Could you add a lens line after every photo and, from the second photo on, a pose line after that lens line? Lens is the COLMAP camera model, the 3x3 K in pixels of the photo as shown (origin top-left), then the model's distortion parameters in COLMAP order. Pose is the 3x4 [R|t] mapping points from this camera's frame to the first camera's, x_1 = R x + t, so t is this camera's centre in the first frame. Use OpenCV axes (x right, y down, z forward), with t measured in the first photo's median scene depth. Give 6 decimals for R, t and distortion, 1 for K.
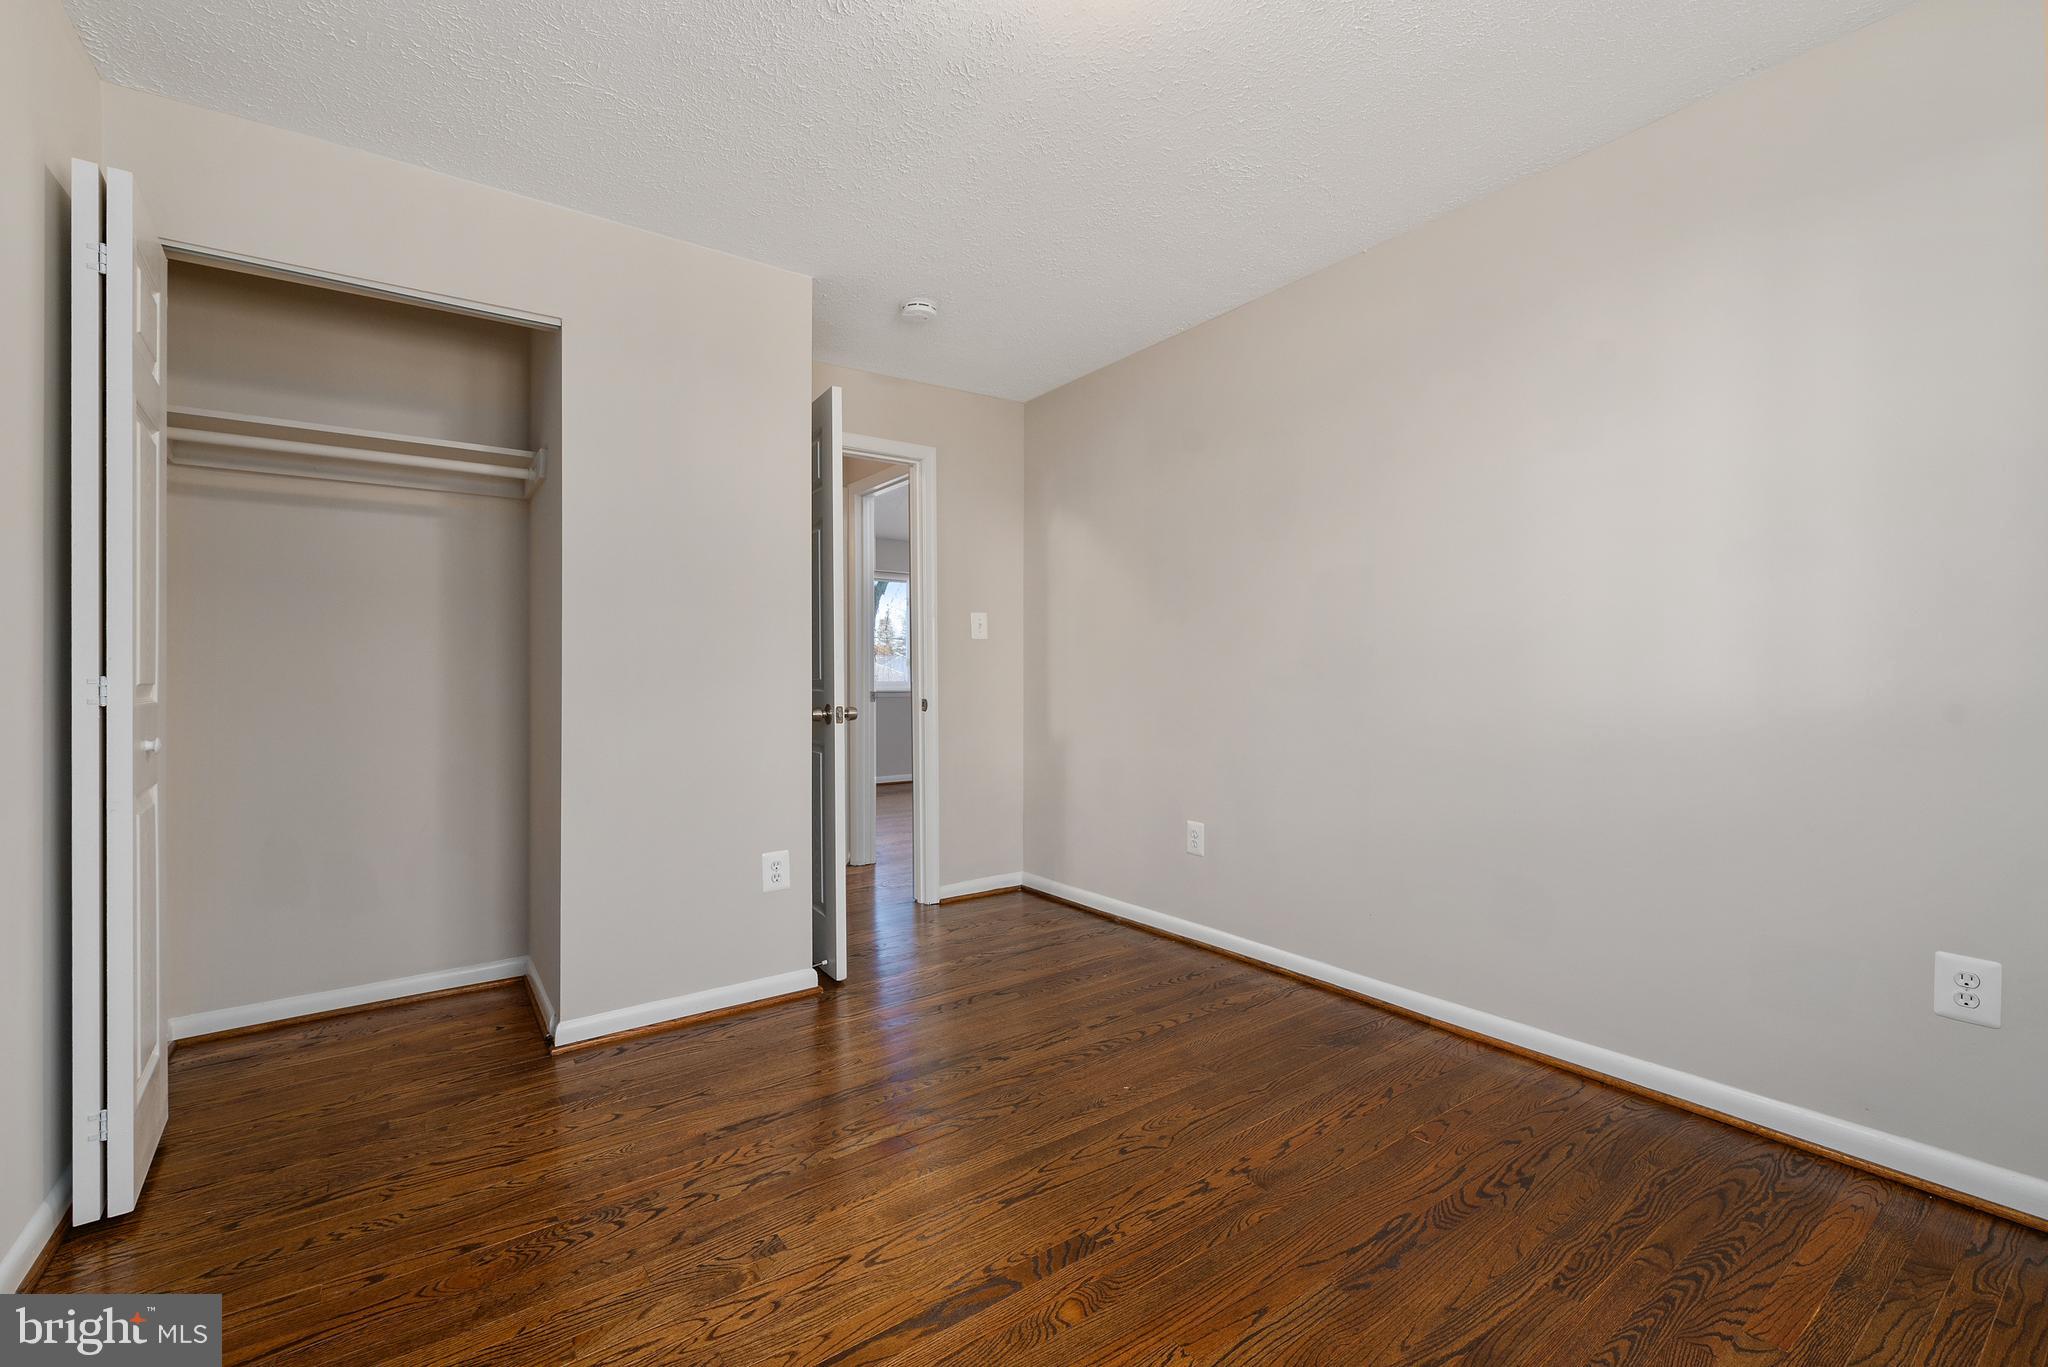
lens RADIAL K [[876.1, 0, 1028.7], [0, 876.1, 678.6], [0, 0, 1]] dist [0.004234, -0.000529]
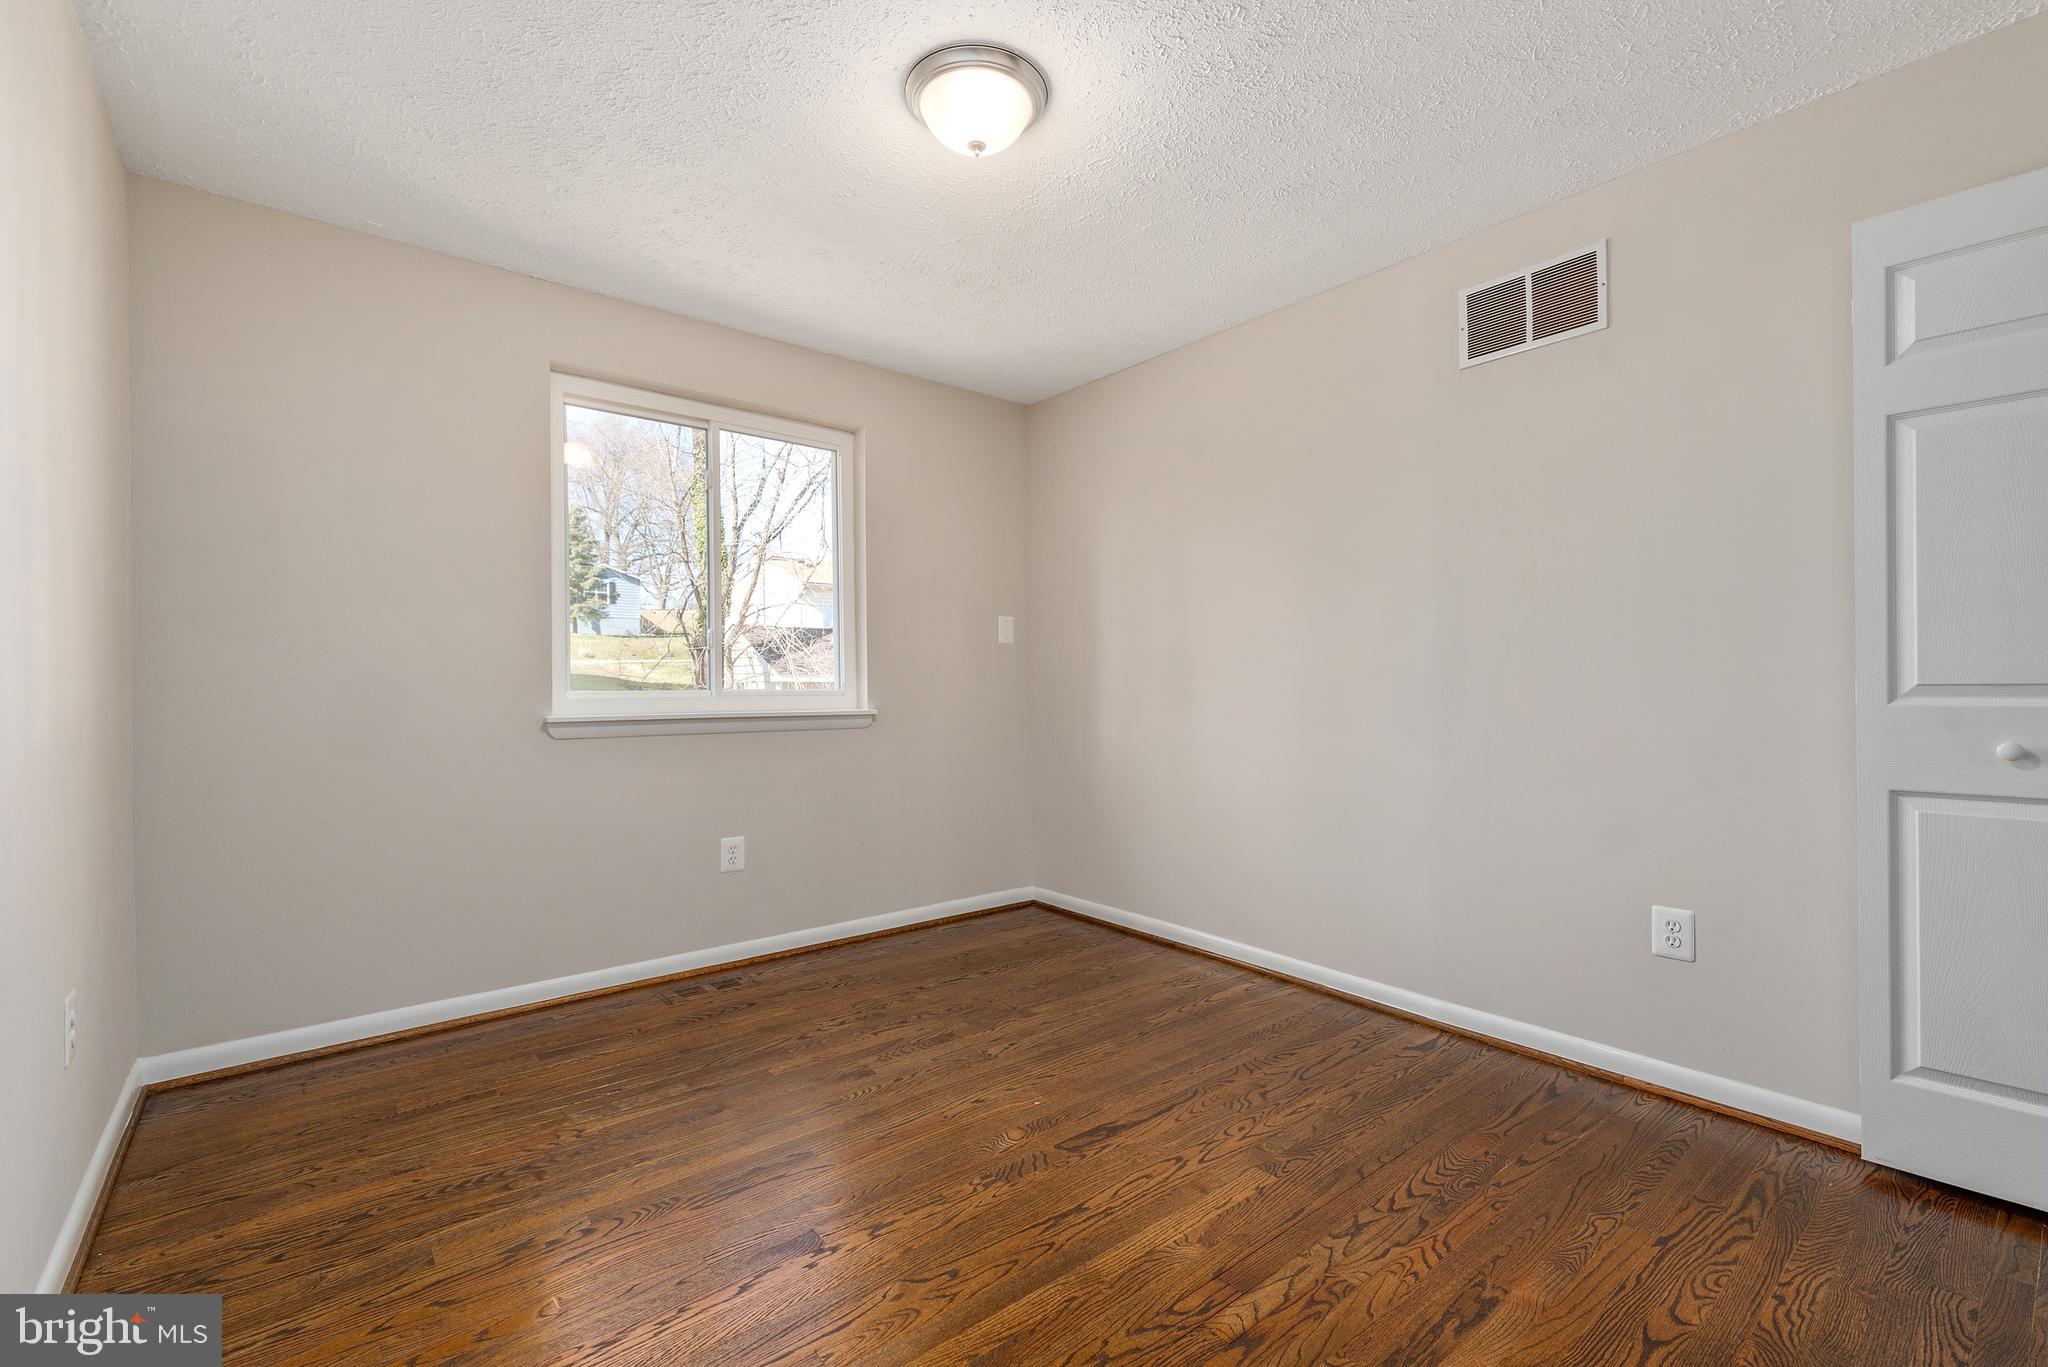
lens RADIAL K [[876.1, 0, 1028.7], [0, 876.1, 678.6], [0, 0, 1]] dist [0.004234, -0.000529]
pose [[-0.997796, 0.010443, -0.065531, 0.076849], [0.011079, 0.999895, -0.009341, -0.002380], [0.065427, -0.010046, -0.997807, 1.629321]]
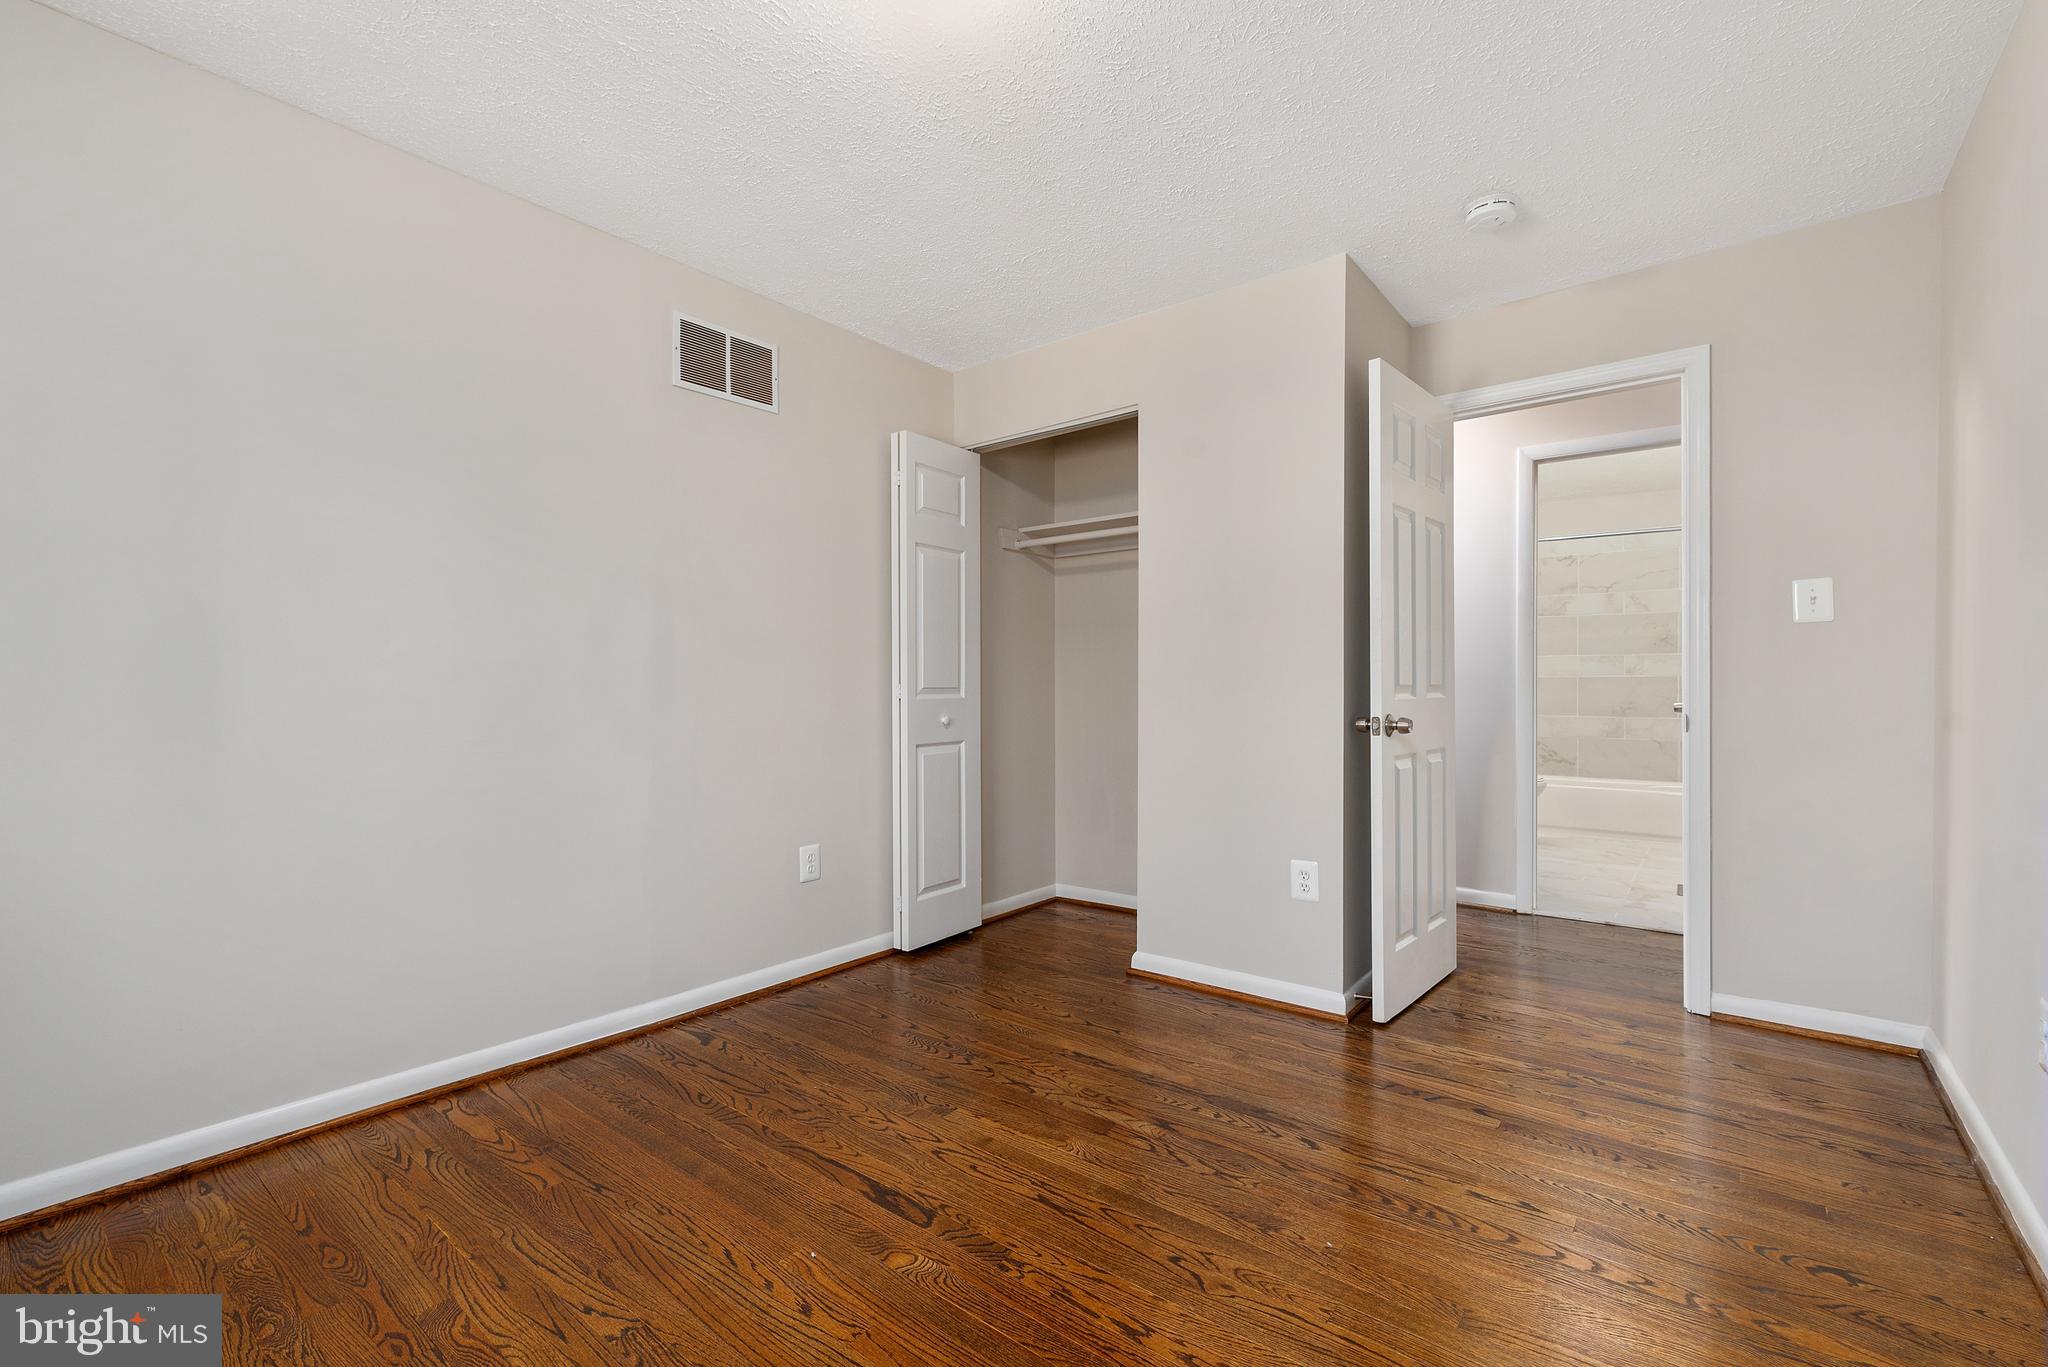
lens RADIAL K [[880.6, 0, 1021.2], [0, 880.6, 689.1], [0, 0, 1]] dist [0.004112, 0.000083]
pose [[0.262408, 0.008082, -0.964923, 0.779433], [0.001385, 0.999961, 0.008752, -0.007148], [0.964956, -0.003633, 0.262387, 0.575498]]
